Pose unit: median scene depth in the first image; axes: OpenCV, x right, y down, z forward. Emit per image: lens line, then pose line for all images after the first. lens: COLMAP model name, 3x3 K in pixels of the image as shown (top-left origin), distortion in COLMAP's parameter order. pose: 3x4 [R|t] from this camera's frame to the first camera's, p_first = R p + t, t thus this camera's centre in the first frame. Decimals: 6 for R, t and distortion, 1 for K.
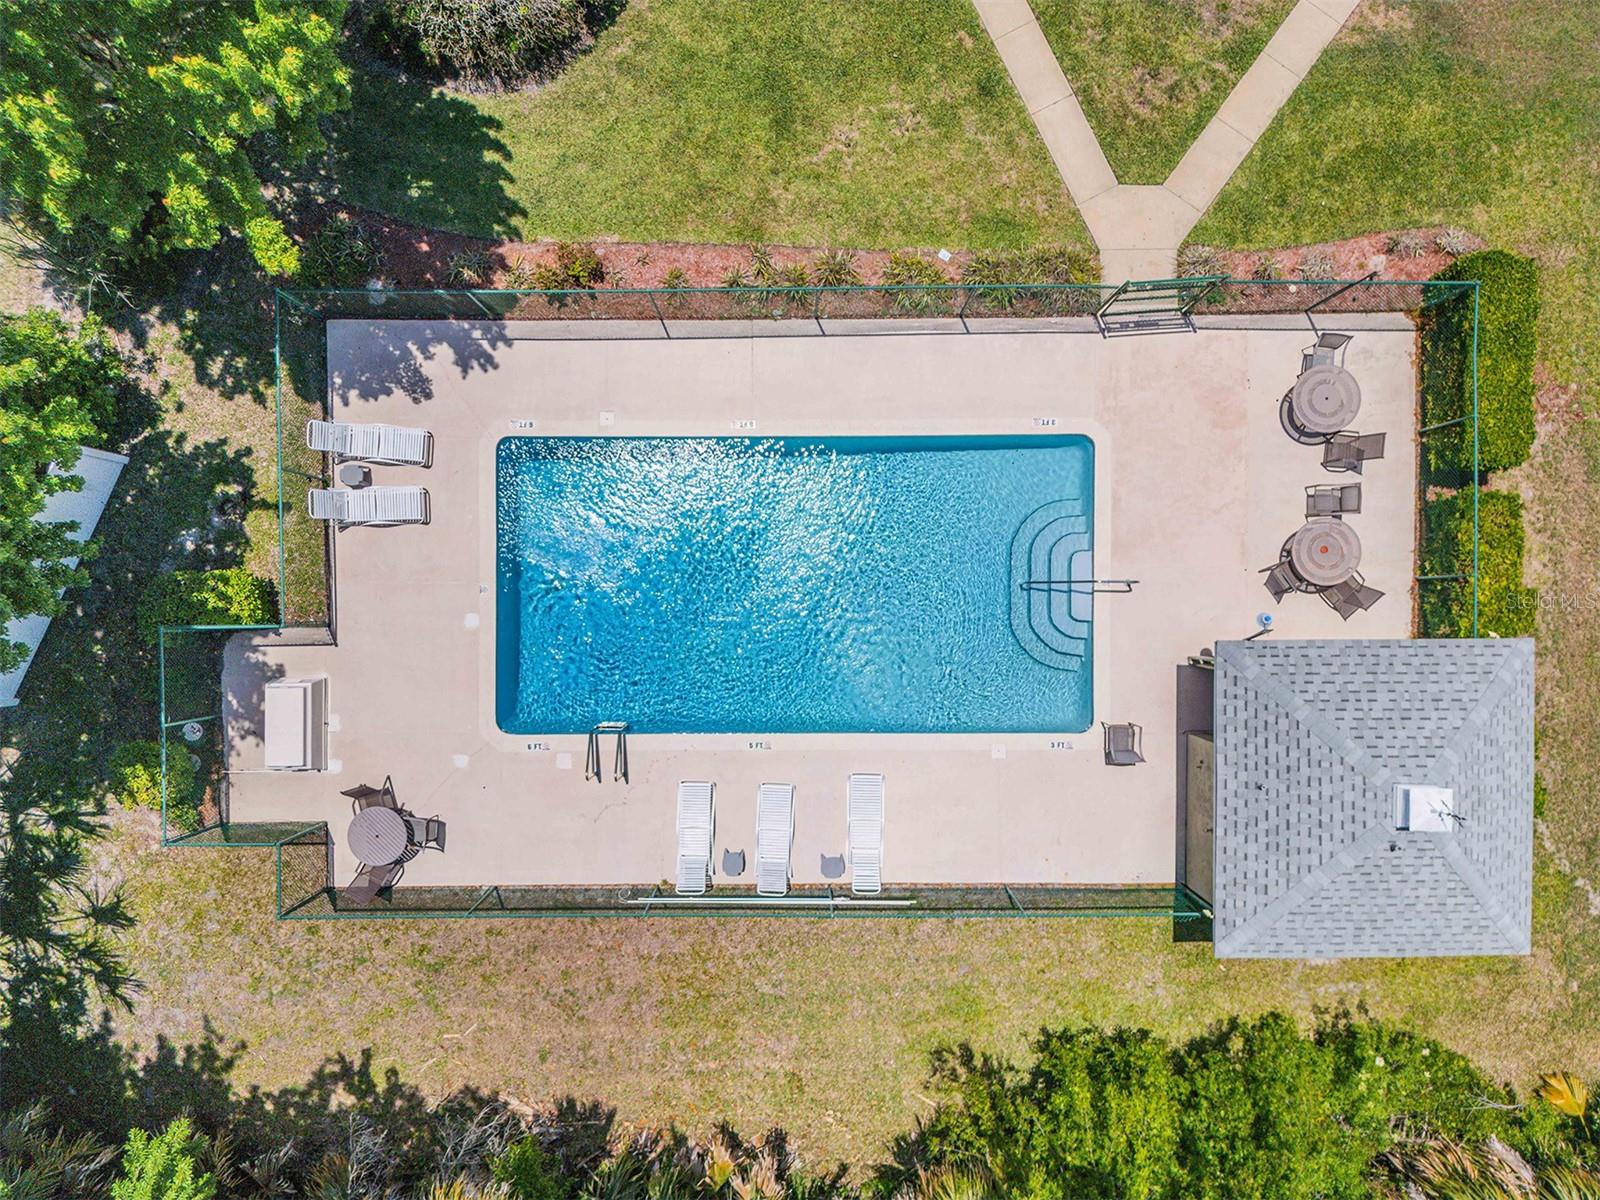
lens RADIAL K [[1121.4, 0, 800.0], [0, 1121.4, 600.0], [0, 0, 1]] dist [0.091237, -0.105865]
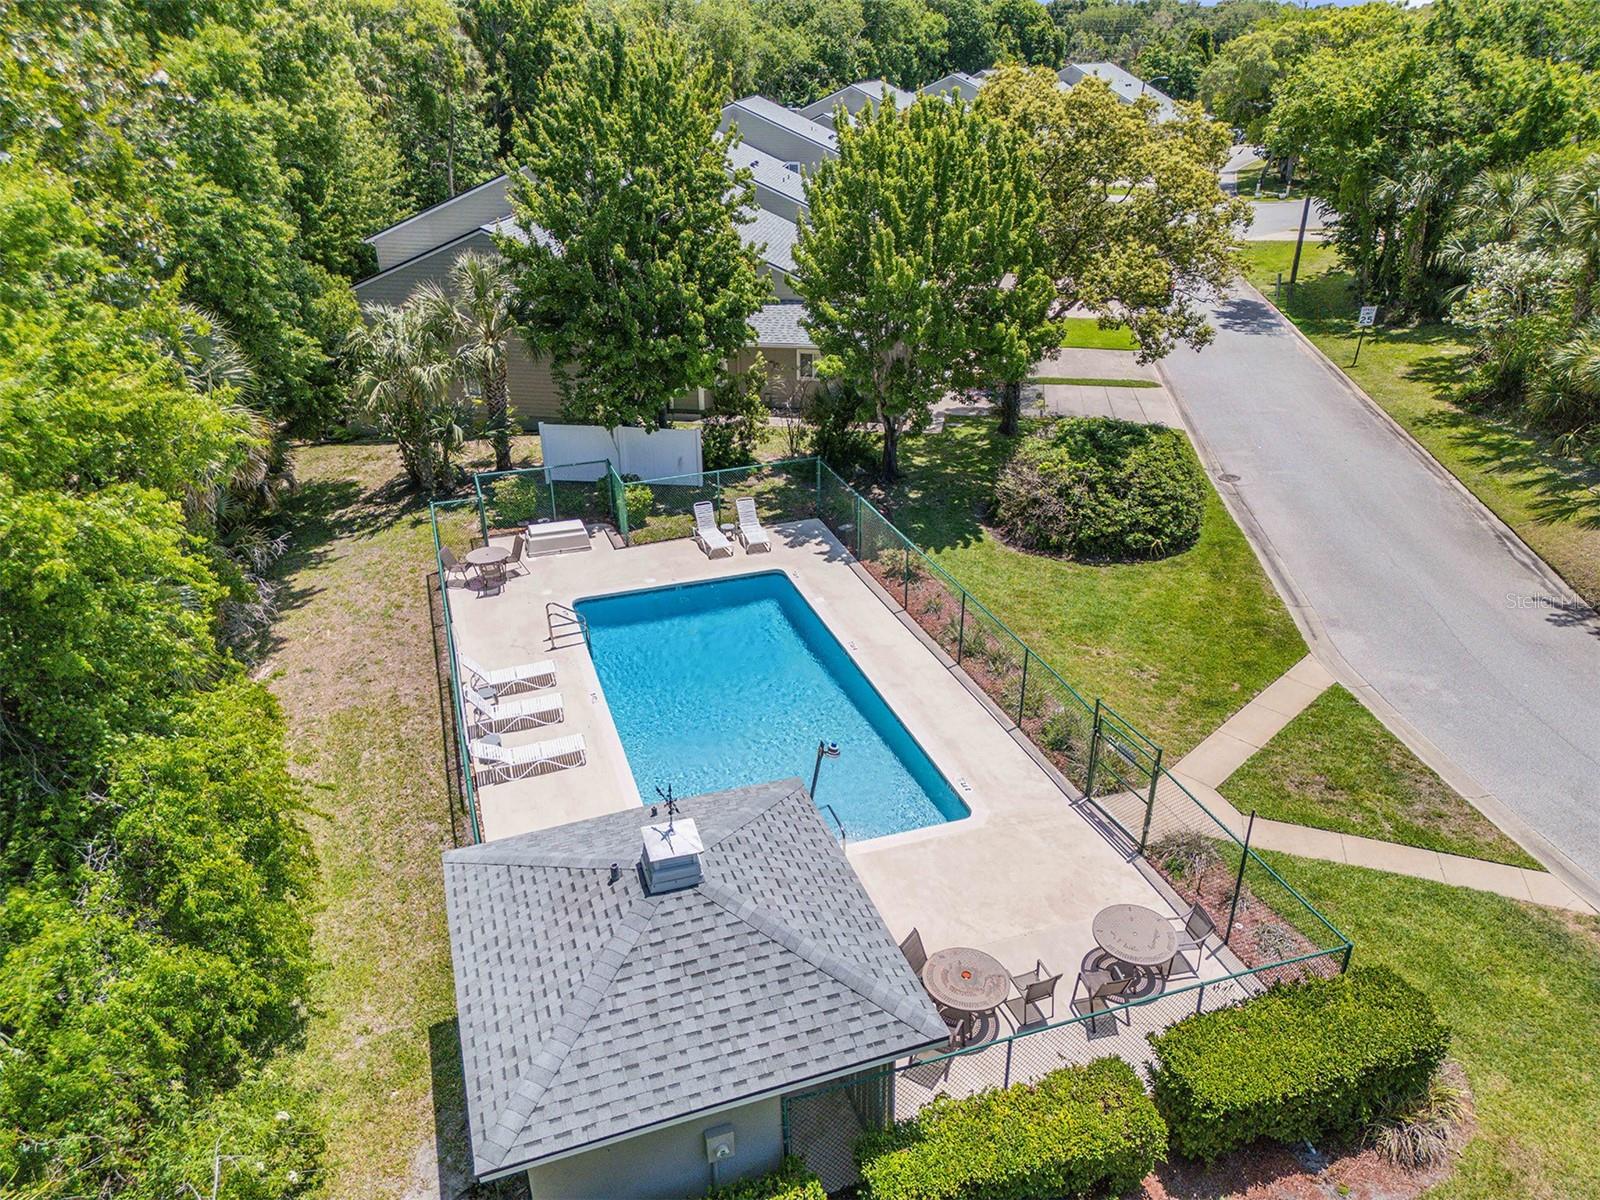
lens RADIAL K [[1121.4, 0, 800.0], [0, 1121.4, 600.0], [0, 0, 1]] dist [0.091237, -0.105865]
pose [[0.327802, 0.433851, -0.839237, 0.931554], [-0.944334, 0.176723, -0.277493, 0.229180], [0.027922, 0.883483, 0.467631, 0.376632]]
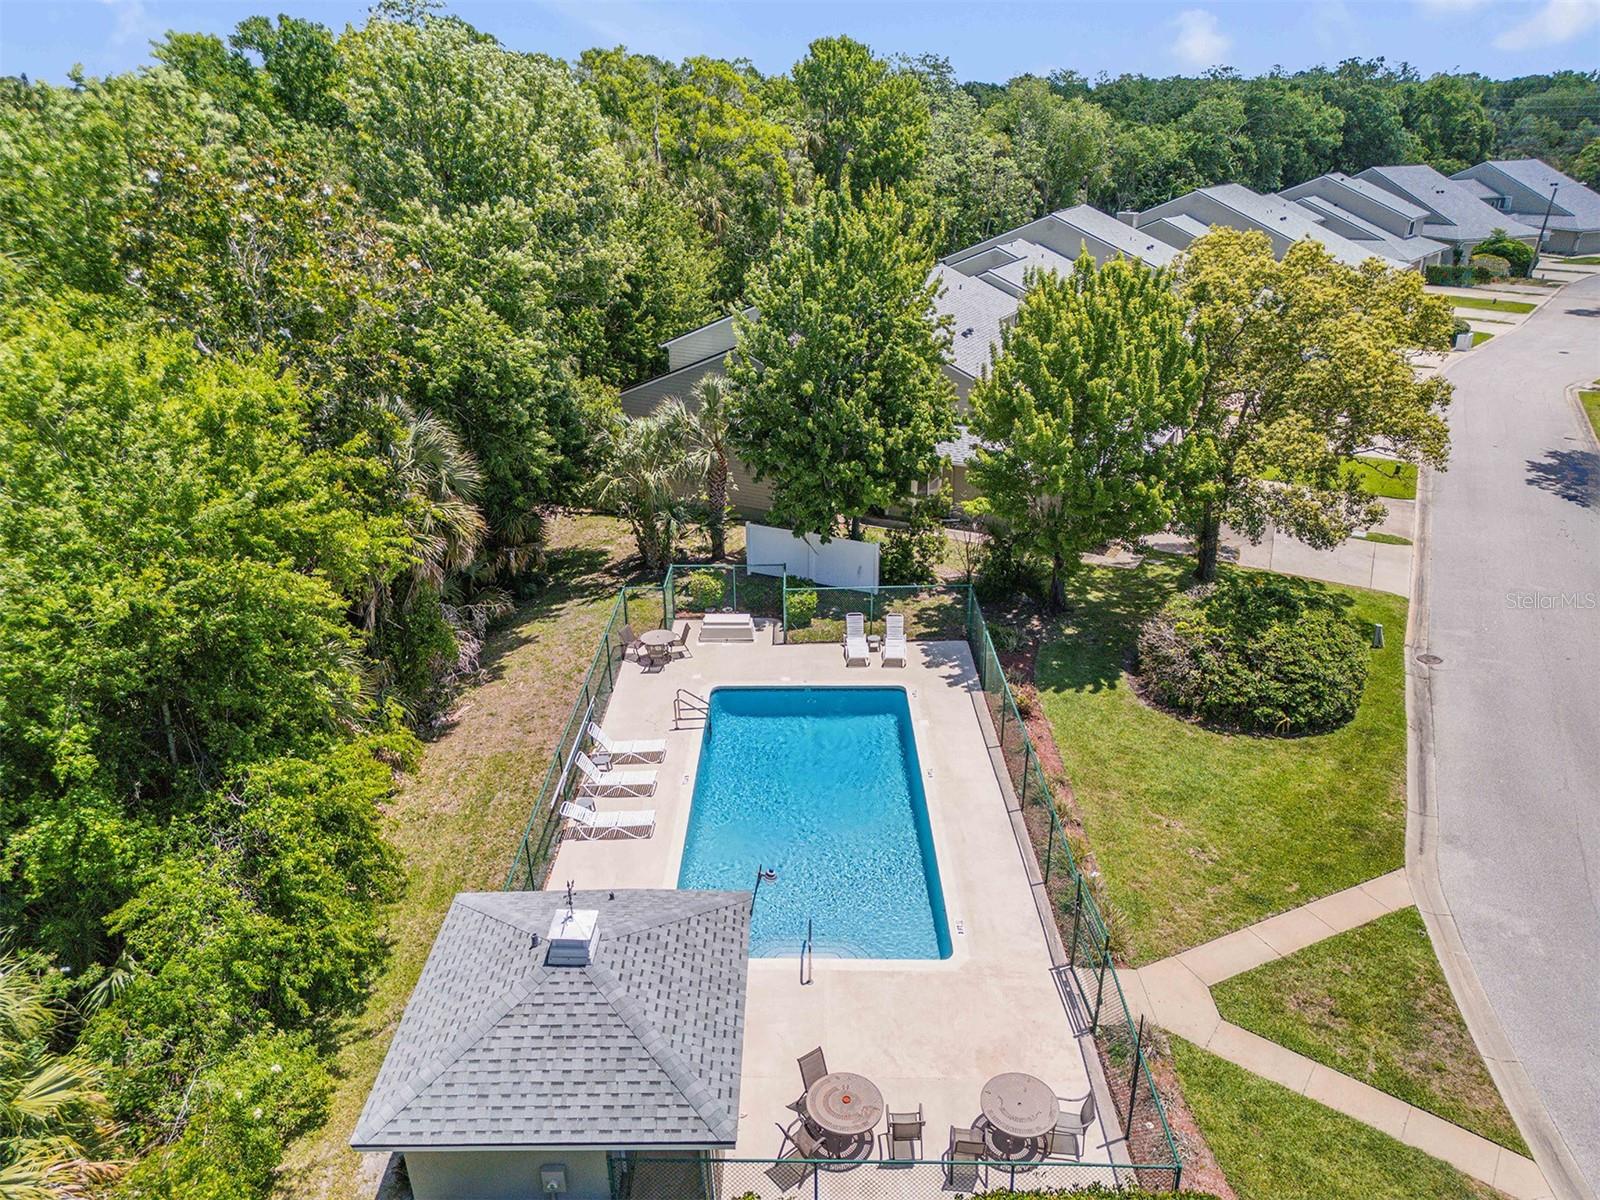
lens RADIAL K [[1121.4, 0, 800.0], [0, 1121.4, 600.0], [0, 0, 1]] dist [0.091237, -0.105865]
pose [[-0.003380, 0.411959, -0.911196, 1.063277], [-0.999360, 0.031048, 0.017744, -0.033401], [0.035600, 0.910673, 0.411591, 0.262134]]
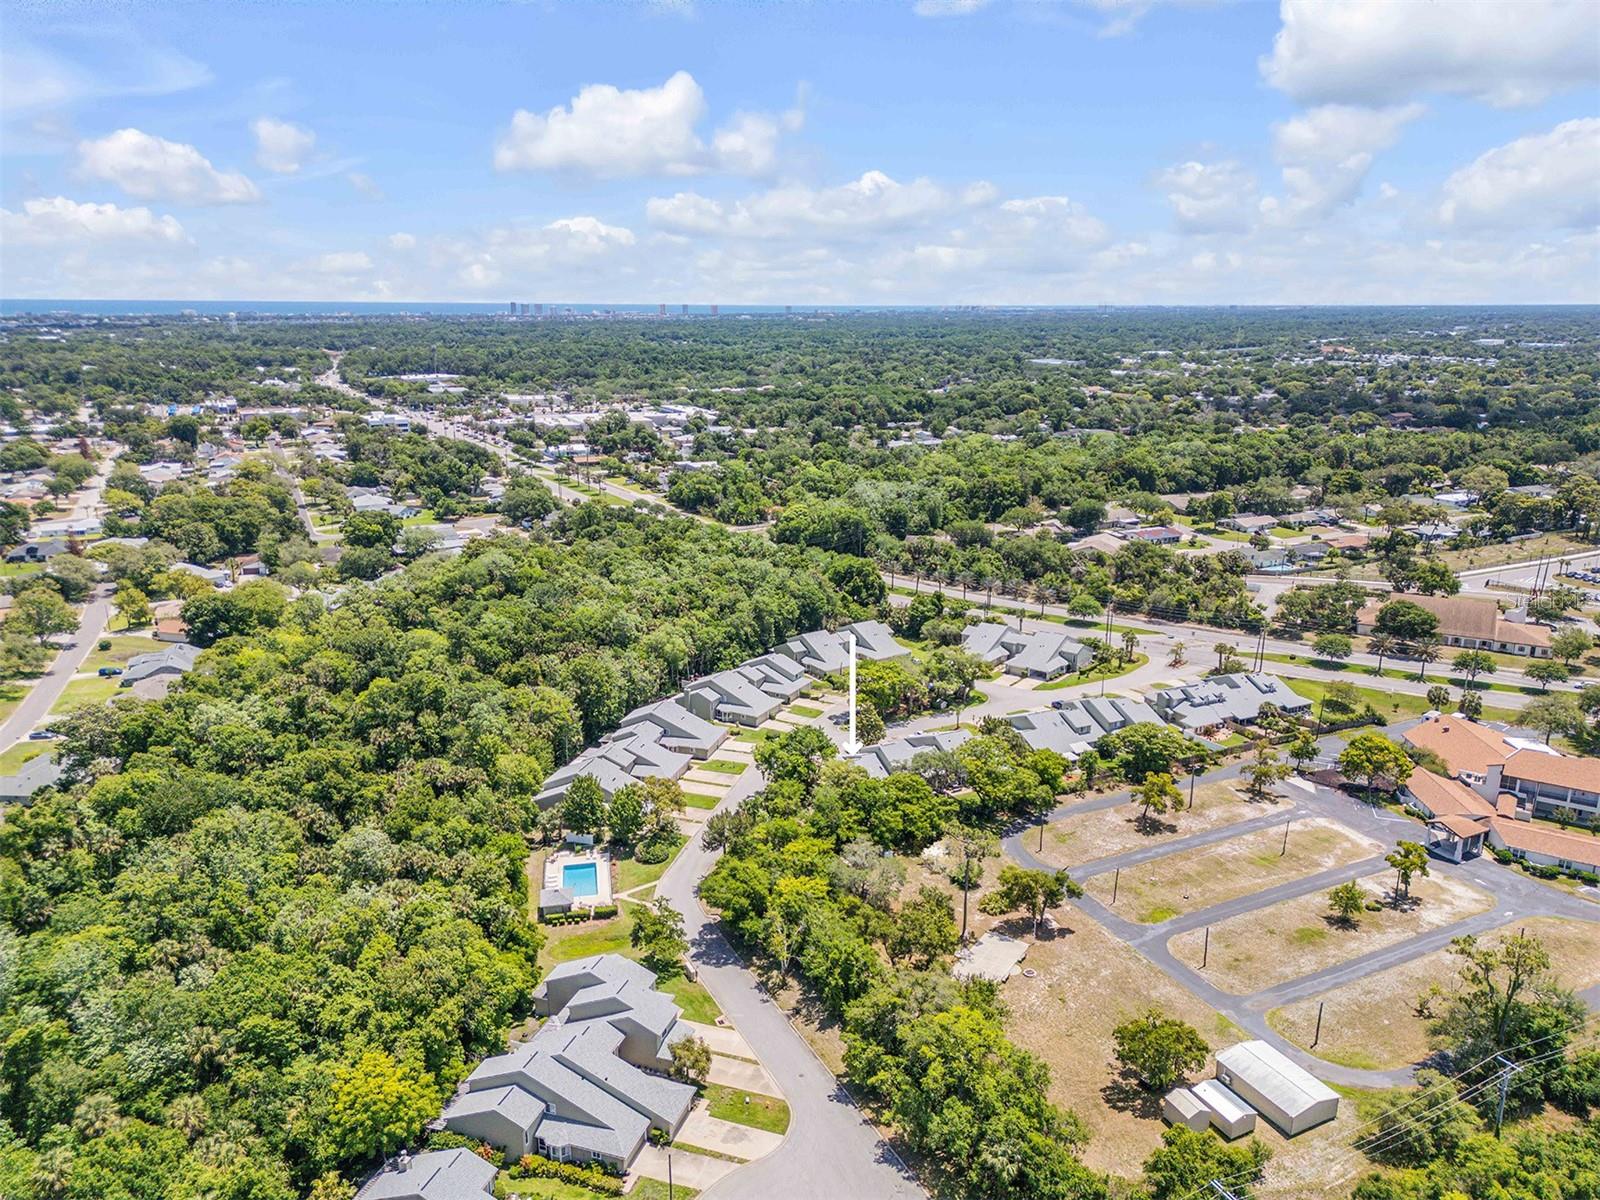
lens RADIAL K [[1121.4, 0, 800.0], [0, 1121.4, 600.0], [0, 0, 1]] dist [0.091237, -0.105865]
pose [[0.195695, 0.264984, -0.944186, 8.113689], [-0.980433, 0.073800, -0.182496, -0.249937], [0.021323, 0.961425, 0.274241, -3.509832]]
